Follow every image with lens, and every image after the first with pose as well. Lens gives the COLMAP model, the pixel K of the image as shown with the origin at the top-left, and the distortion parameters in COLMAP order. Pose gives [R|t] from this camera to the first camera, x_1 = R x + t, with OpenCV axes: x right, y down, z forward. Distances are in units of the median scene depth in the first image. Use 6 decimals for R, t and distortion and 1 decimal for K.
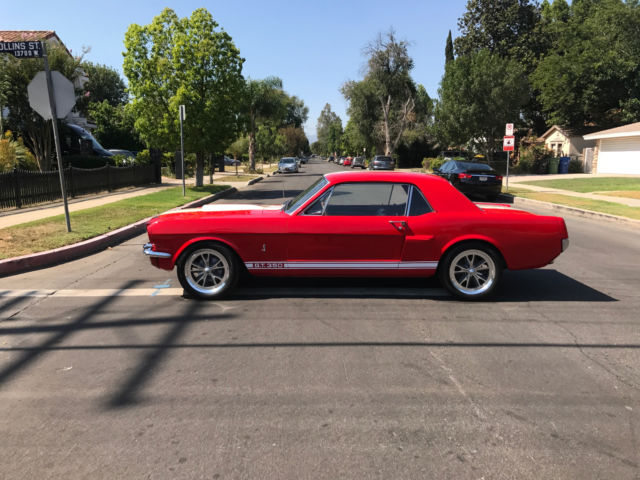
lens RADIAL K [[528.3, 0, 315.7], [0, 528.3, 243.9], [0, 0, 1]] dist [0.017463, -0.017222]
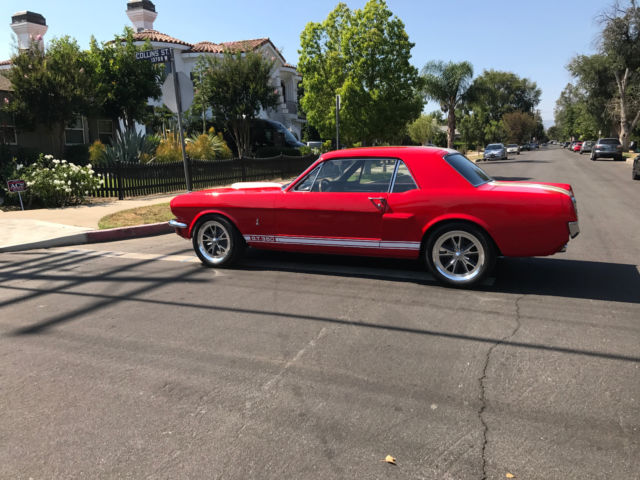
lens RADIAL K [[528.3, 0, 314.5], [0, 528.3, 236.9], [0, 0, 1]] dist [0.017463, -0.017222]
pose [[0.910954, 0.042147, -0.410349, 0.127236], [-0.040224, 0.999102, 0.013322, 0.005509], [0.410542, 0.004370, 0.911831, 0.023814]]
